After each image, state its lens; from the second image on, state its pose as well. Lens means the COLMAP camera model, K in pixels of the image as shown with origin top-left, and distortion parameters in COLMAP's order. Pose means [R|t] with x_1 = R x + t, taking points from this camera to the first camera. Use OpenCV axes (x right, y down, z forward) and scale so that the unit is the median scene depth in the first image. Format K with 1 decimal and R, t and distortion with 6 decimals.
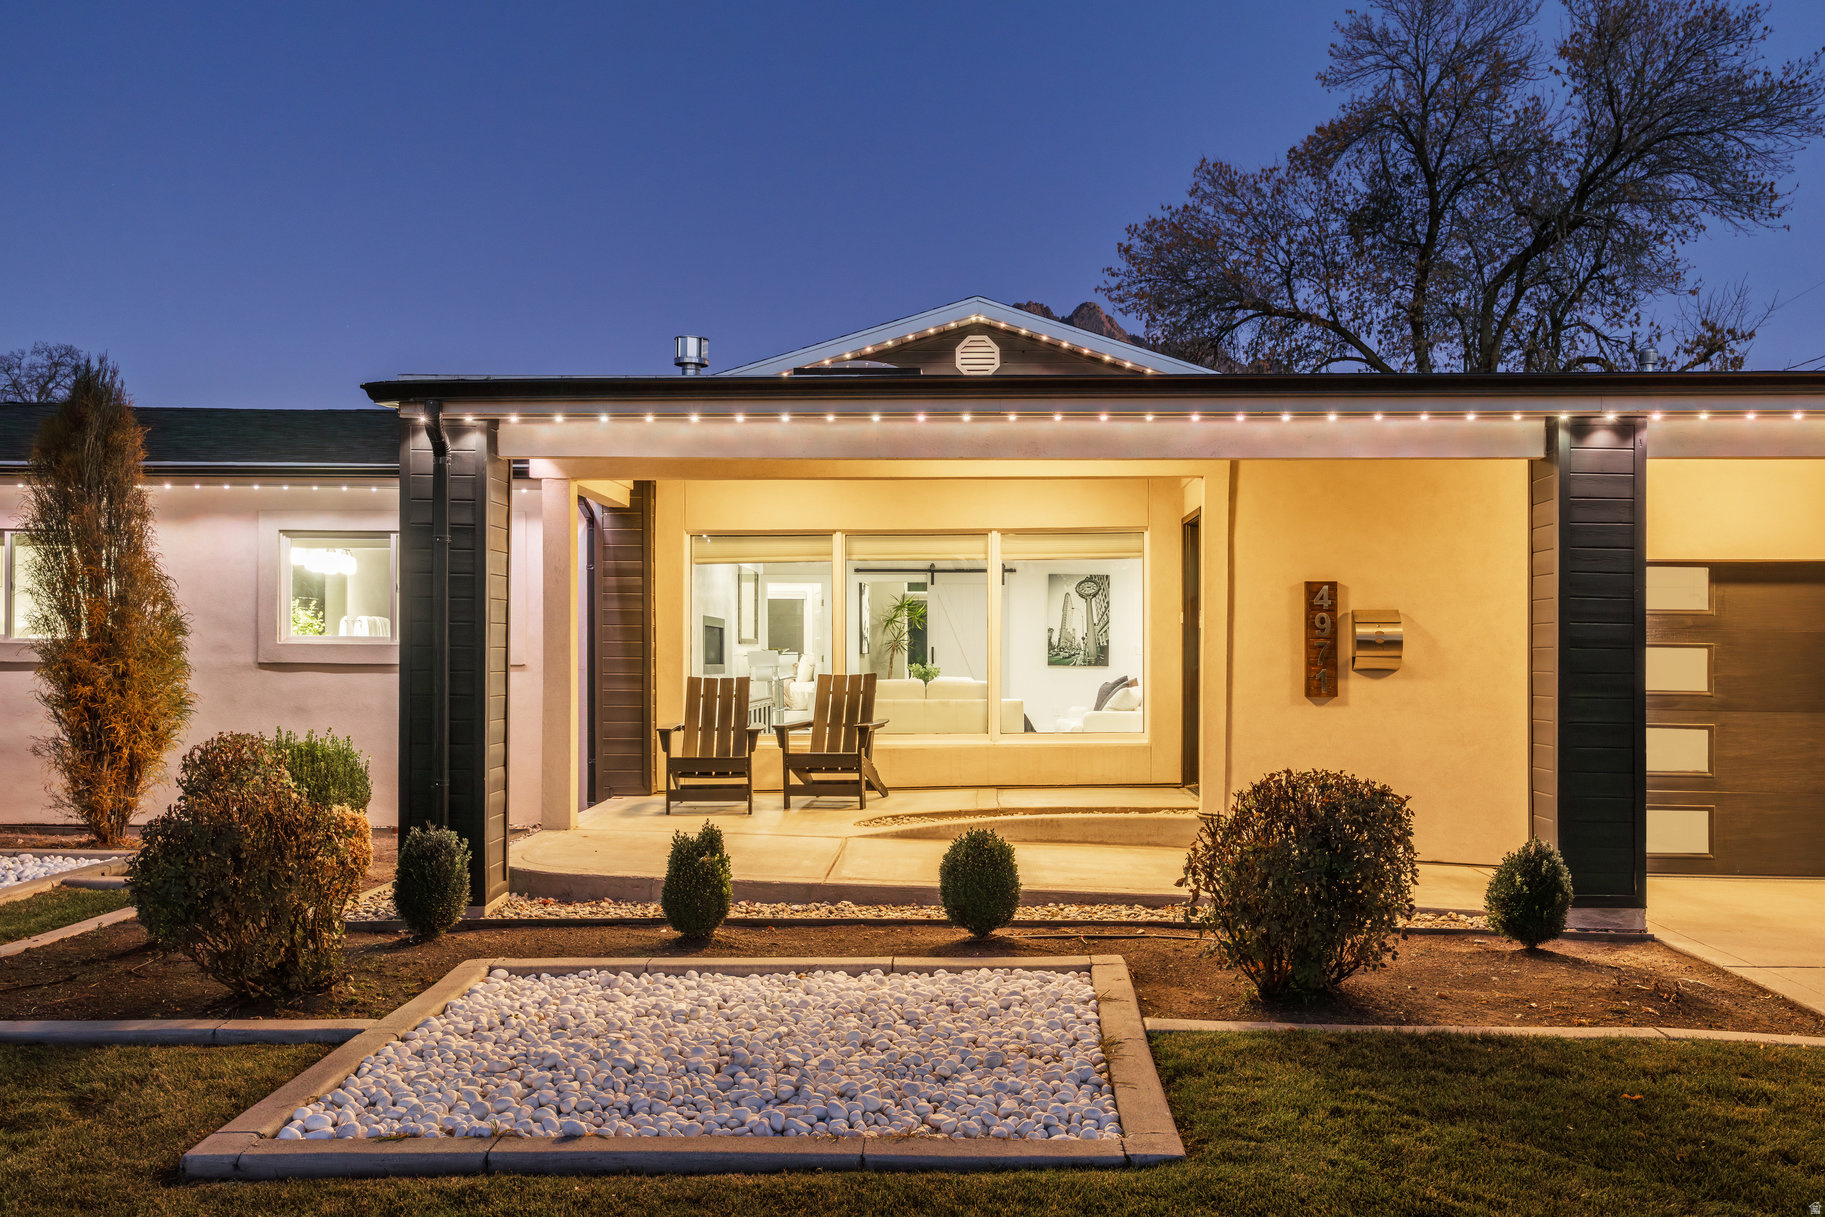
lens RADIAL K [[1415.1, 0, 895.6], [0, 1415.1, 576.8], [0, 0, 1]] dist [0.003192, 0.012714]
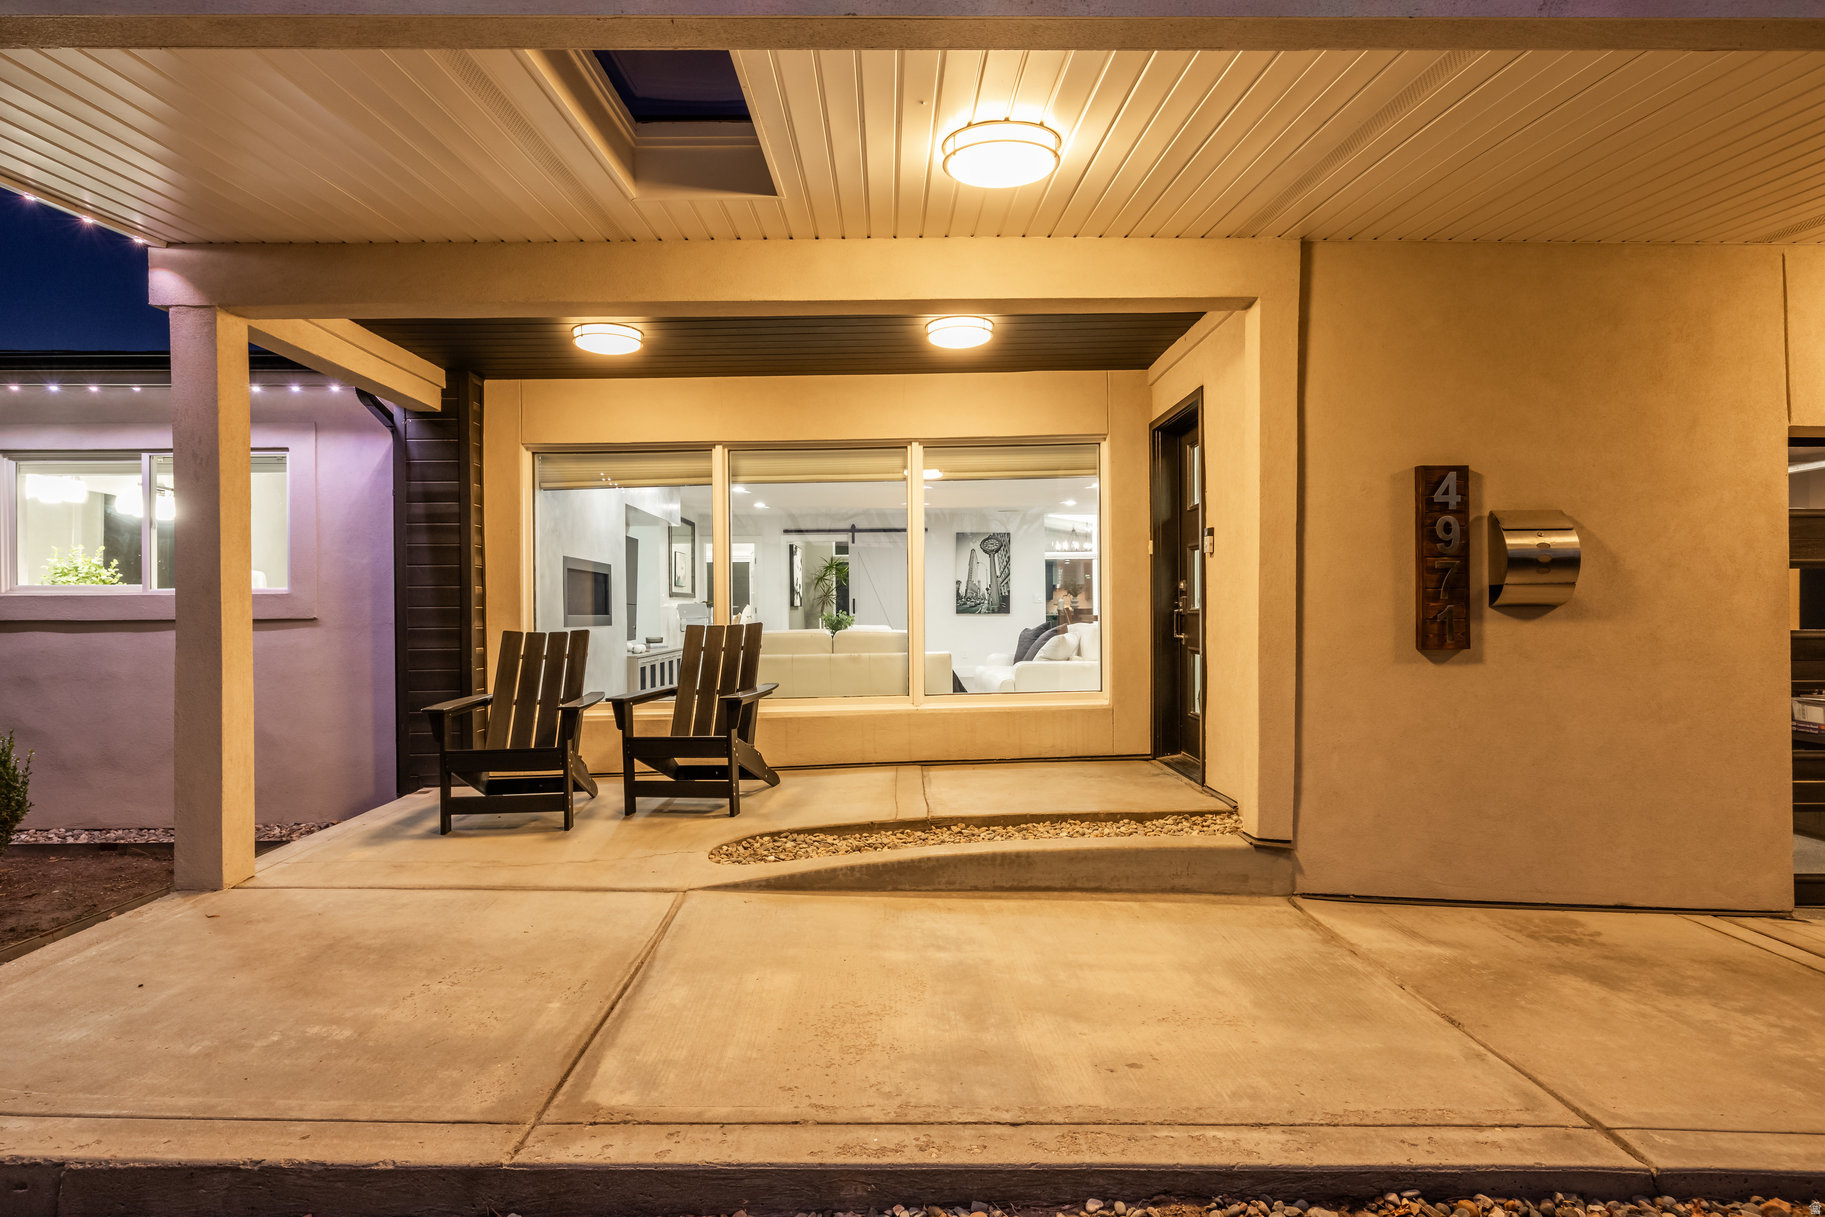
lens RADIAL K [[882.3, 0, 901.2], [0, 882.3, 594.8], [0, 0, 1]] dist [0.004214, 0.000402]
pose [[0.997695, -0.012398, 0.066719, 0.029619], [0.009941, 0.999264, 0.037038, 0.036986], [-0.067129, -0.036289, 0.997084, 0.530403]]
